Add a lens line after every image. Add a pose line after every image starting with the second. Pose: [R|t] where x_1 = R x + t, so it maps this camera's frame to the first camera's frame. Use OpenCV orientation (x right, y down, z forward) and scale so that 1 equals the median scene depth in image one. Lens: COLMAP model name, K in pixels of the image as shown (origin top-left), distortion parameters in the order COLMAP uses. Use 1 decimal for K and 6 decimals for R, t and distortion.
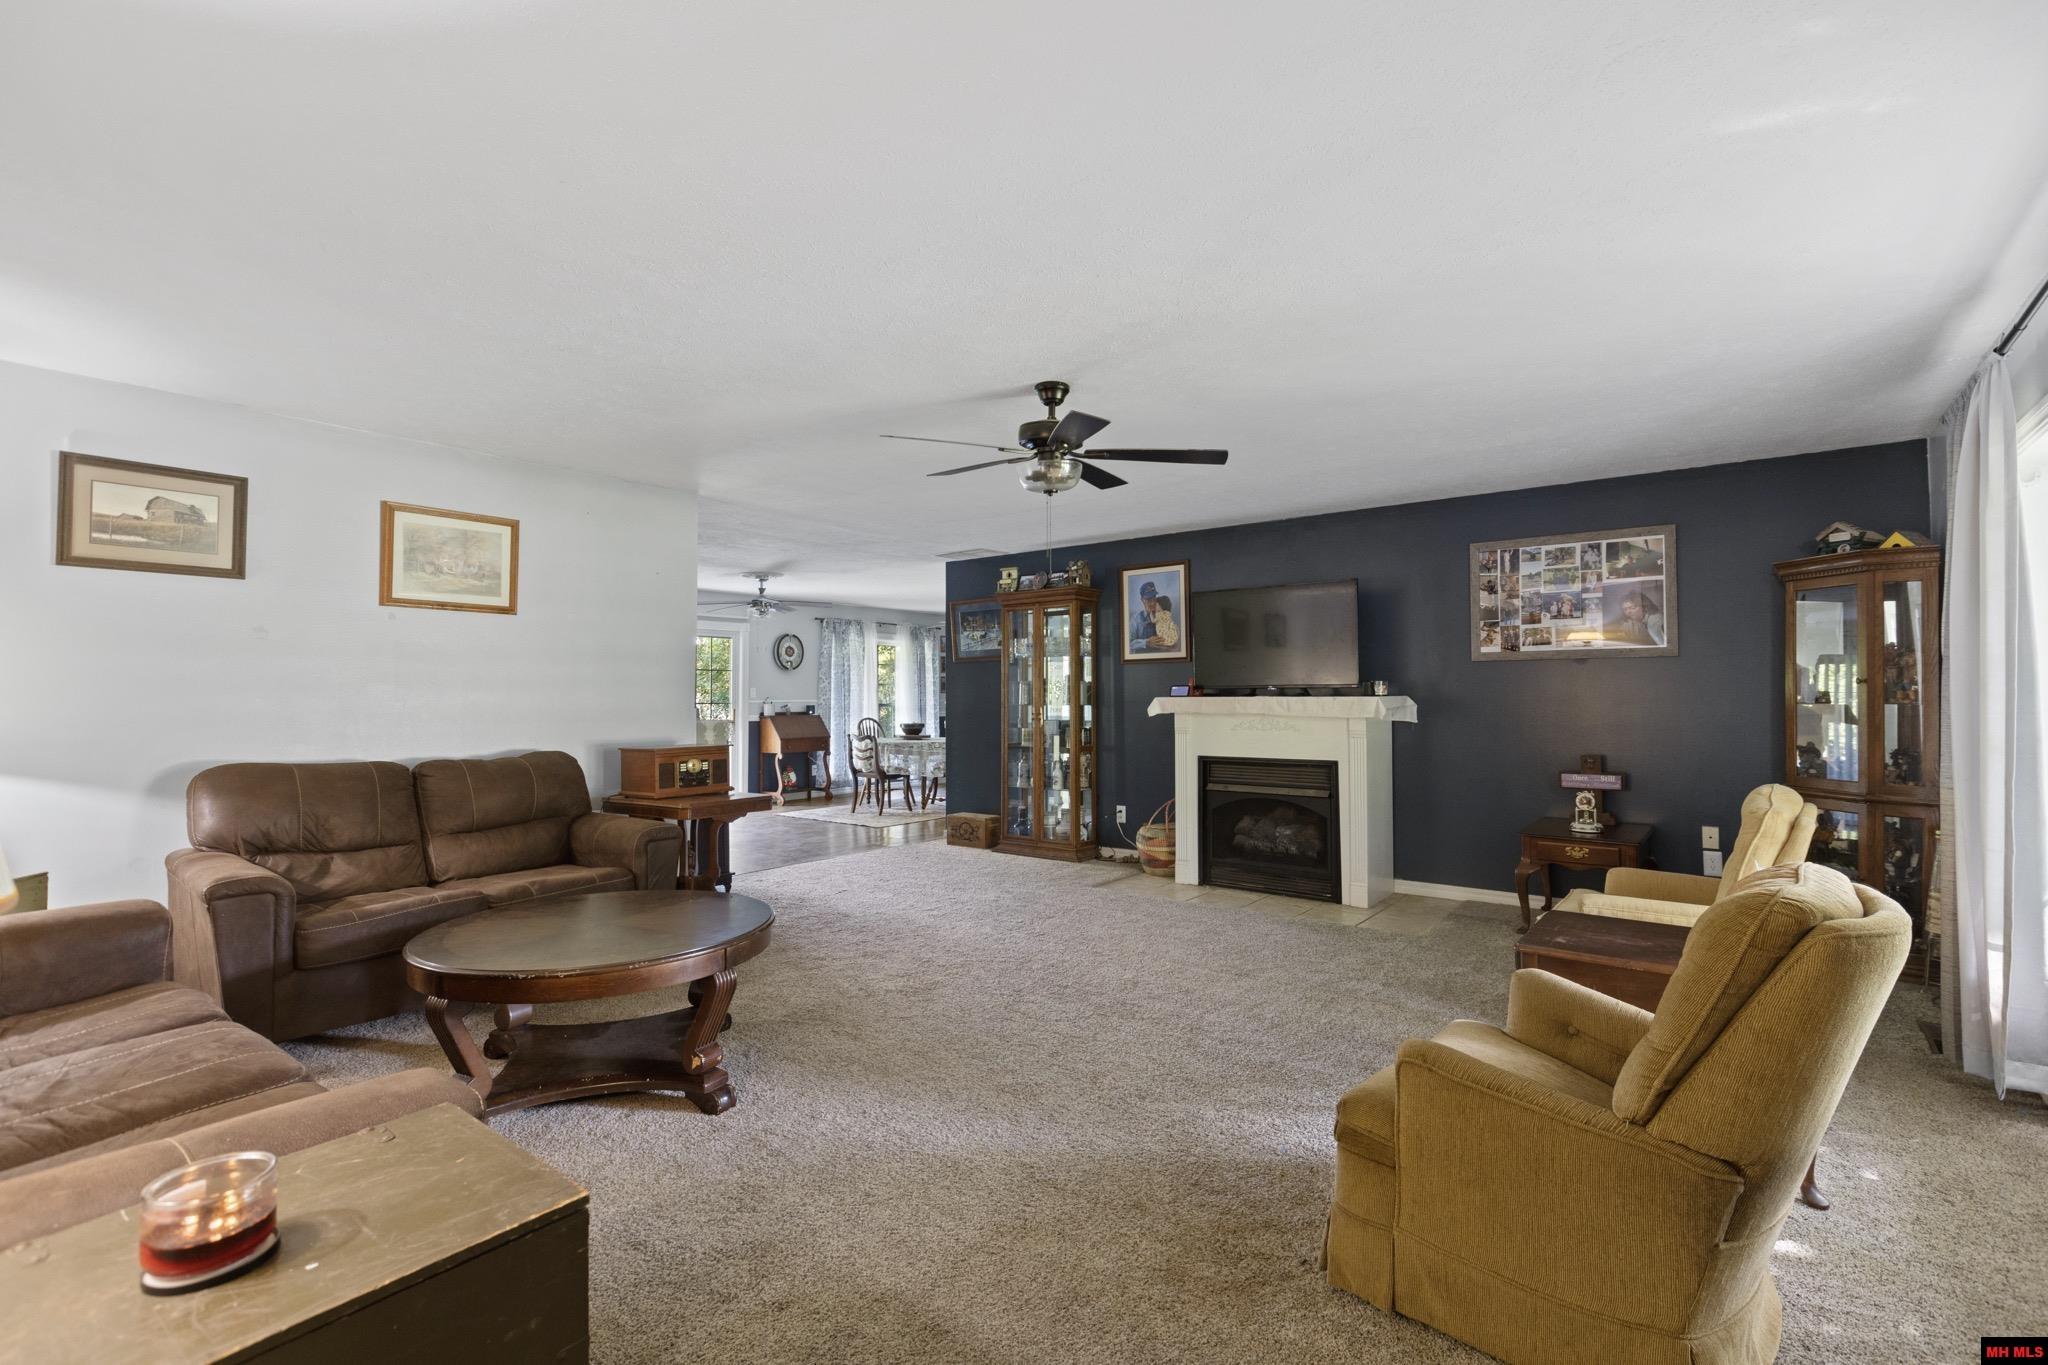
lens RADIAL K [[936.1, 0, 1017.8], [0, 936.1, 674.7], [0, 0, 1]] dist [0.003852, -0.000322]
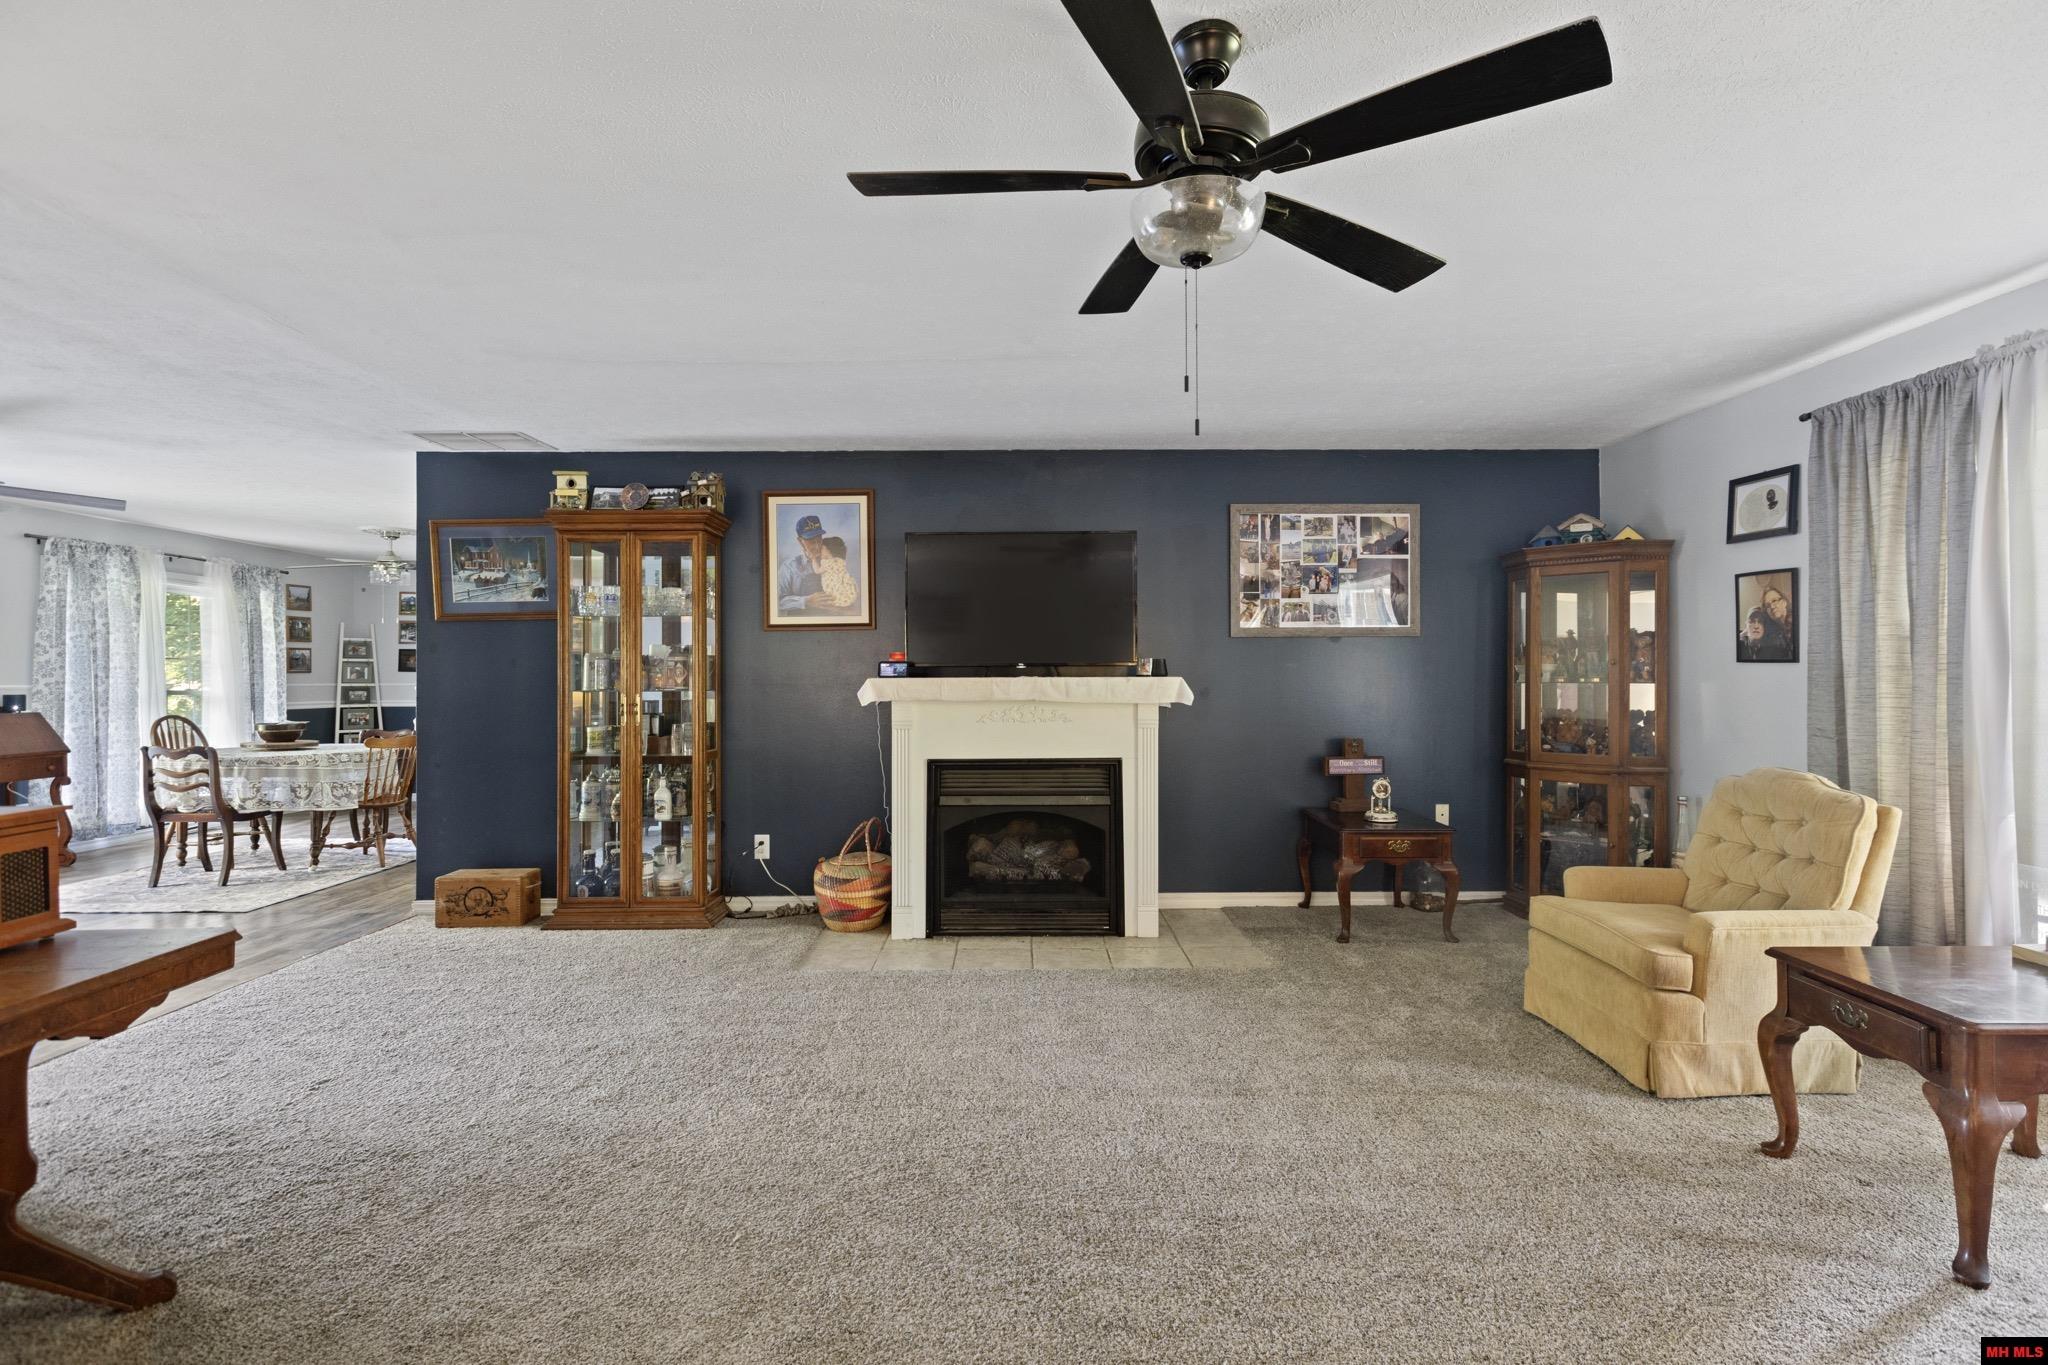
lens RADIAL K [[936.1, 0, 1026.0], [0, 936.1, 674.5], [0, 0, 1]] dist [0.003852, -0.000322]
pose [[0.777655, 0.001948, 0.628688, -0.207410], [-0.013589, 0.999814, 0.013712, 0.010606], [-0.628544, -0.019207, 0.777537, 0.403113]]
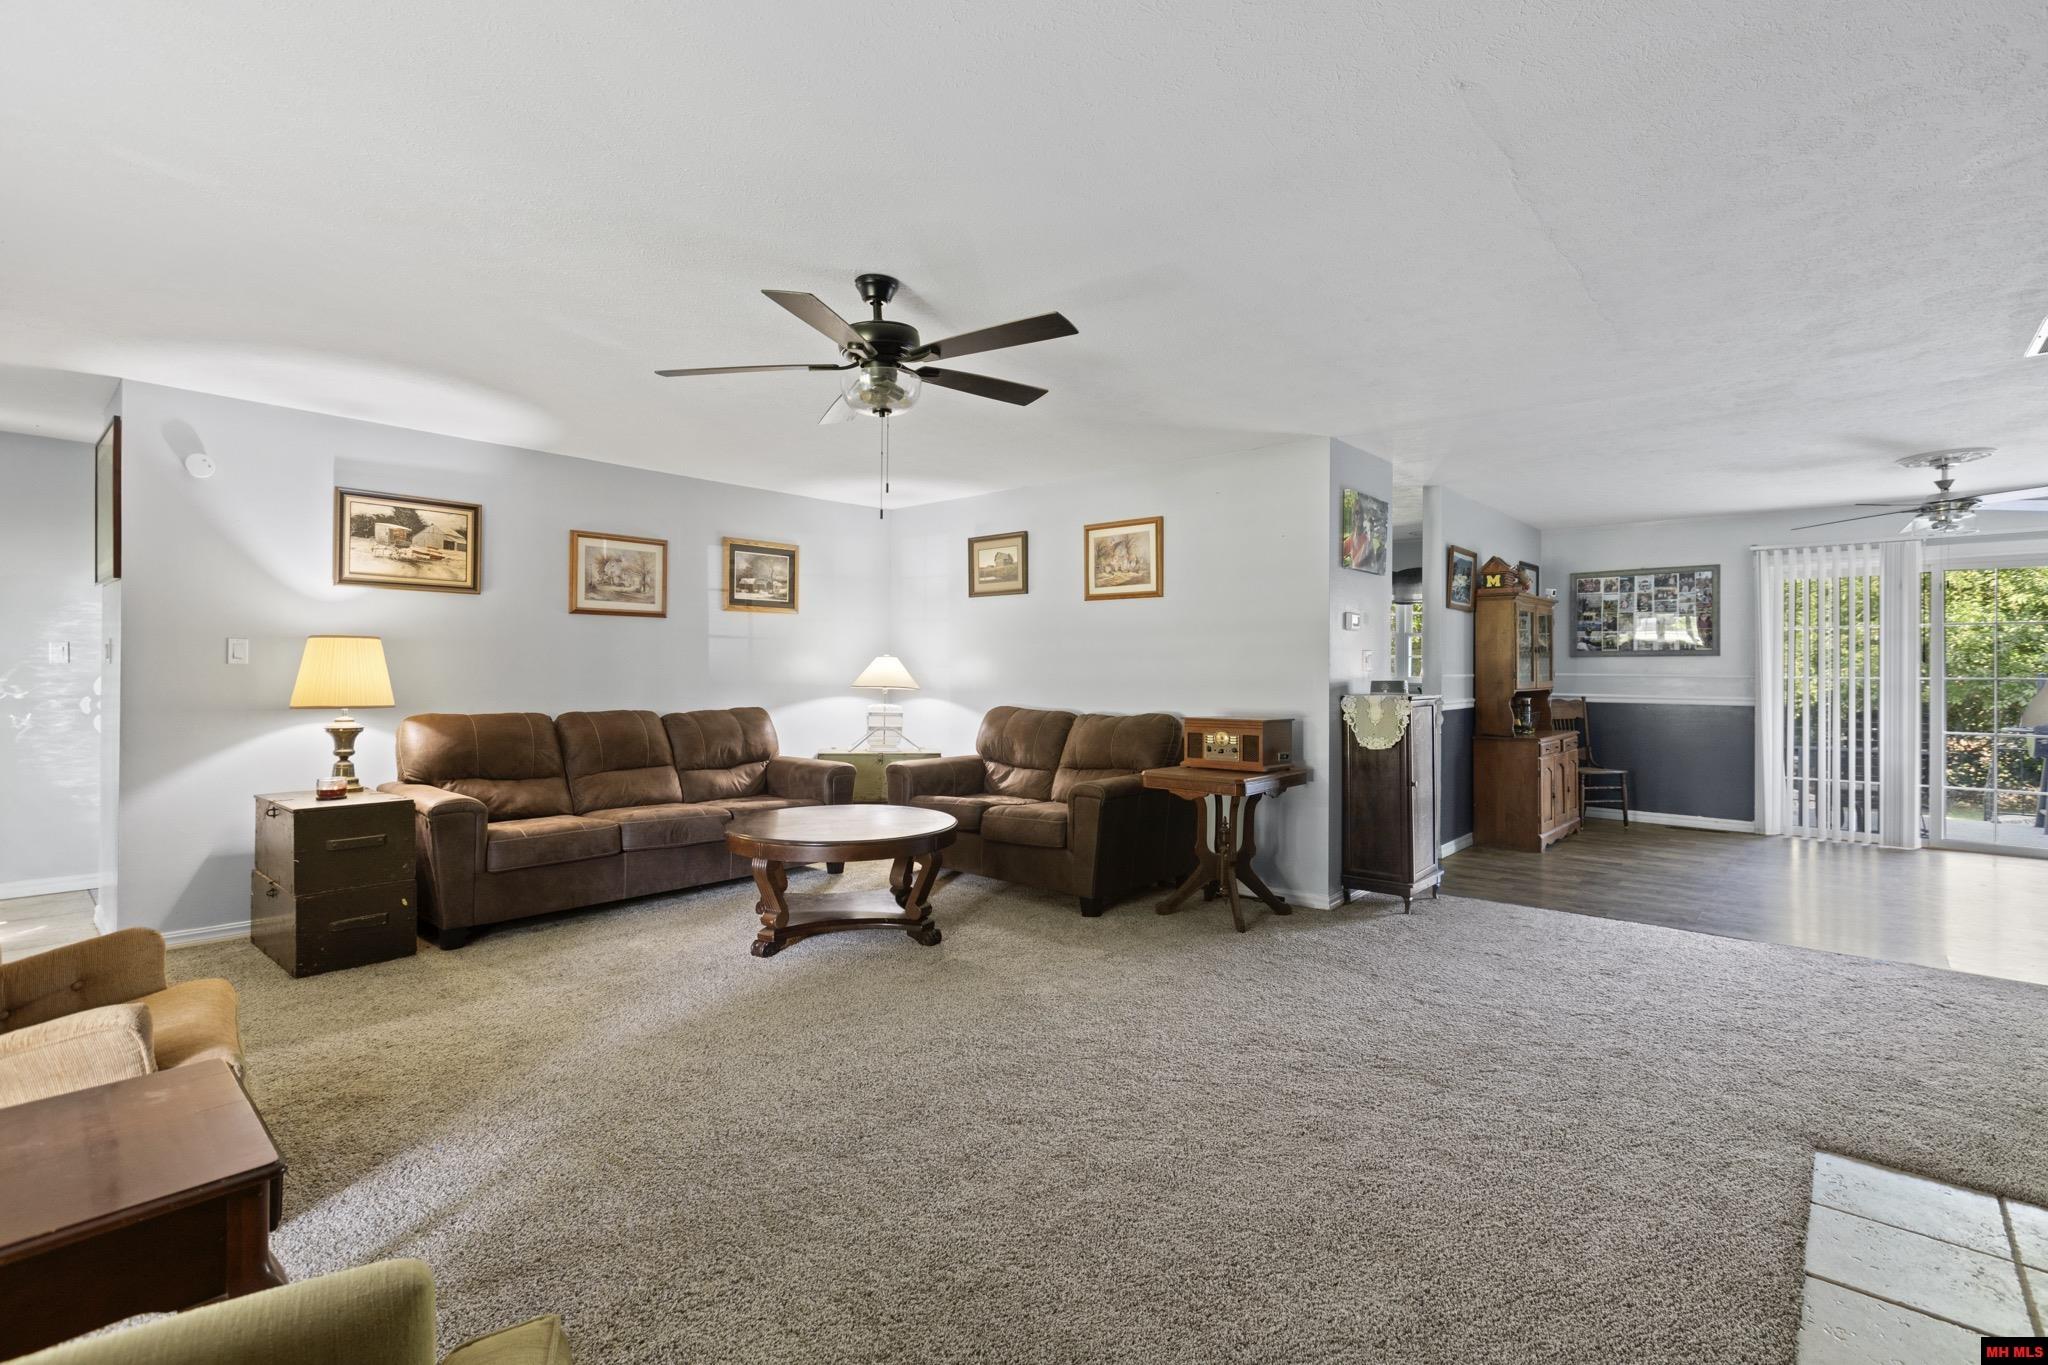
lens RADIAL K [[936.1, 0, 1034.6], [0, 936.1, 659.0], [0, 0, 1]] dist [0.003852, -0.000322]
pose [[-0.052413, -0.008296, -0.998591, 0.508004], [0.020695, 0.999742, -0.009392, 0.017165], [0.998411, -0.021158, -0.052227, 0.705163]]
